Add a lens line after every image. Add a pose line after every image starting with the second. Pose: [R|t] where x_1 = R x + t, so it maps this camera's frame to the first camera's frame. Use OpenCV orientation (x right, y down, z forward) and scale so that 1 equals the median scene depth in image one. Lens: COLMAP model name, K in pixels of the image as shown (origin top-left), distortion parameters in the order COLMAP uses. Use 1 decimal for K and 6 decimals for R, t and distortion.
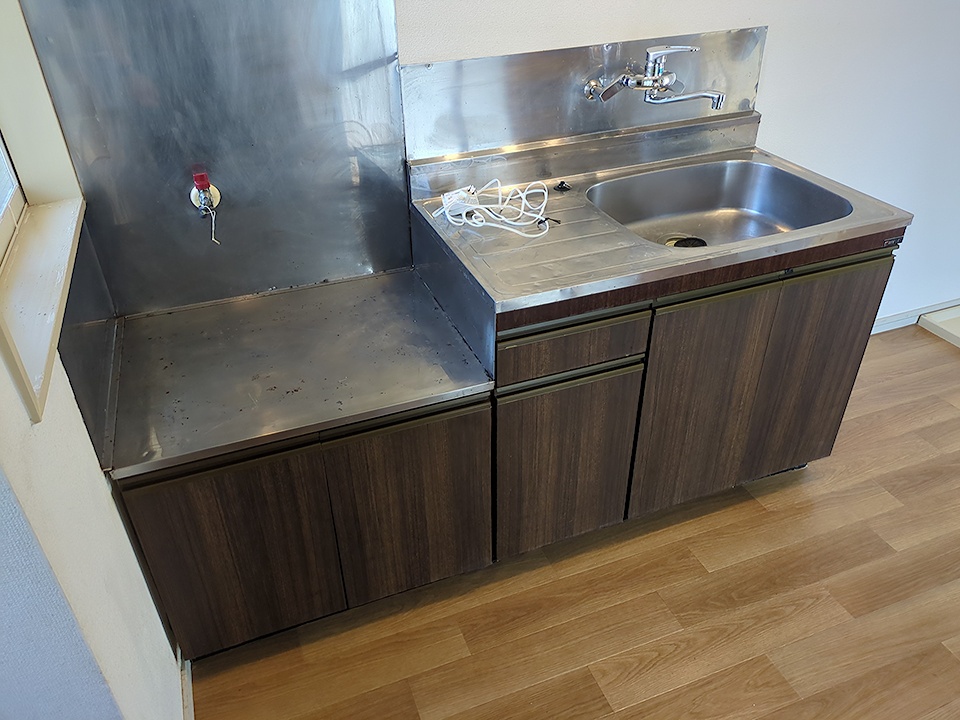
lens RADIAL K [[723.9, 0, 476.3], [0, 723.9, 358.2], [0, 0, 1]] dist [0.040108, -0.025783]
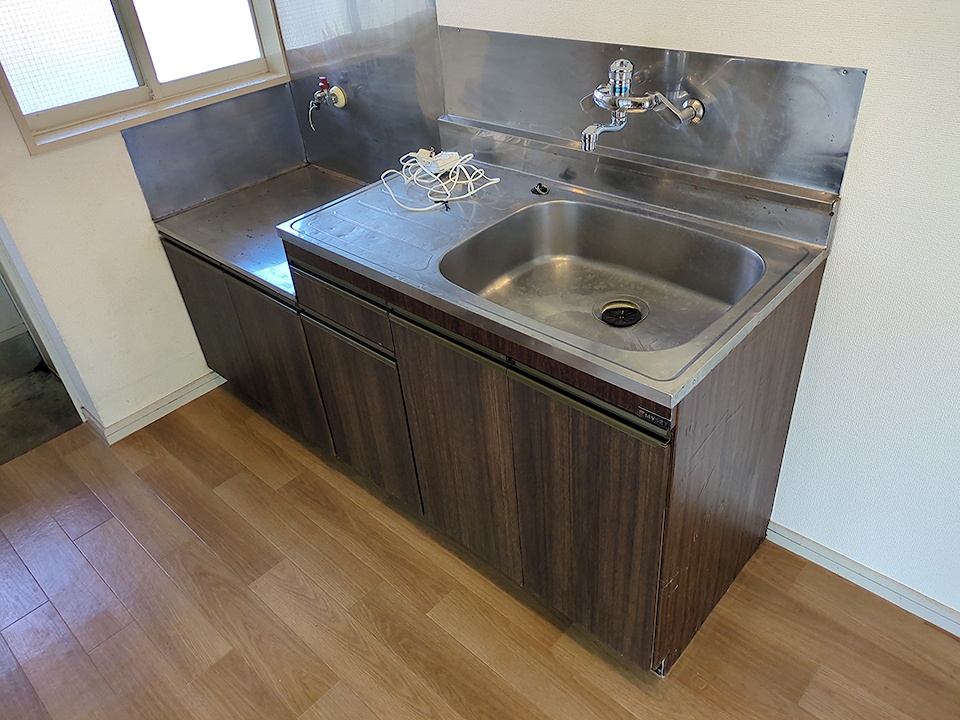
lens RADIAL K [[723.9, 0, 480.8], [0, 723.9, 358.3], [0, 0, 1]] dist [0.040108, -0.025783]
pose [[0.437058, 0.506977, -0.742936, 0.919112], [-0.435222, 0.842070, 0.318591, -0.330705], [0.787123, 0.184099, 0.588681, 0.456305]]
